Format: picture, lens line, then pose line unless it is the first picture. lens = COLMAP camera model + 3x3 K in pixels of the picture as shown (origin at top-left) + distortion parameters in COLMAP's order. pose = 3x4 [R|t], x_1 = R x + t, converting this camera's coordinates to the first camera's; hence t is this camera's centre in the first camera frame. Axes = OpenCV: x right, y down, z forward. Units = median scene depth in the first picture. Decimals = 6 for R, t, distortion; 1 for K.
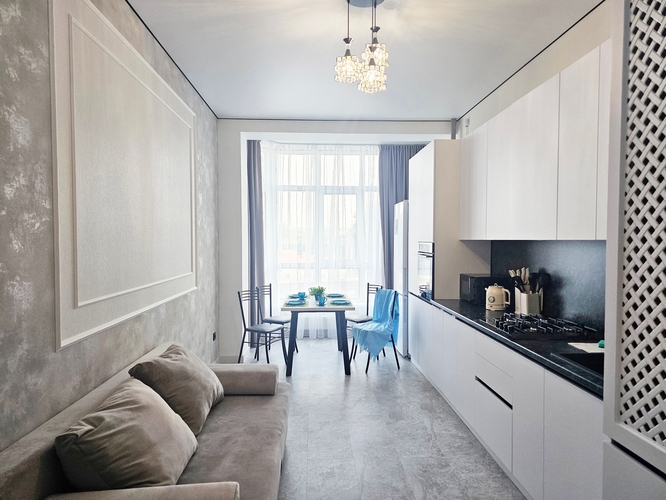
lens RADIAL K [[447.6, 0, 336.2], [0, 447.6, 246.3], [0, 0, 1]] dist [0.042553, -0.028737]
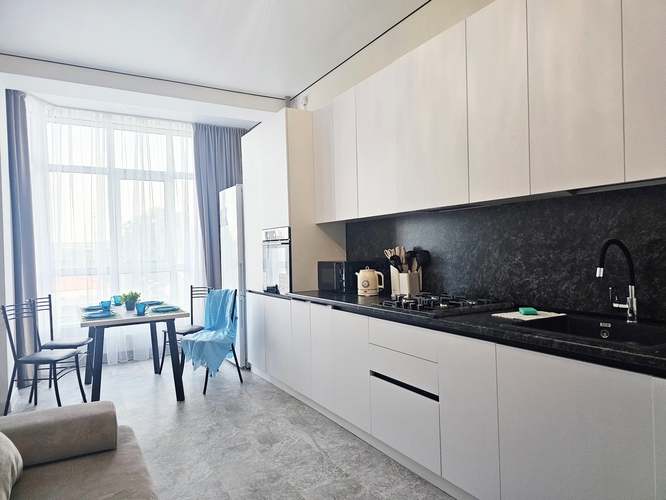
lens RADIAL K [[447.6, 0, 336.5], [0, 447.6, 251.5], [0, 0, 1]] dist [0.042553, -0.028737]
pose [[0.889073, -0.026663, 0.456988, -0.079724], [0.035028, 0.999338, -0.009840, 0.043307], [-0.456423, 0.024756, 0.889419, 0.169062]]
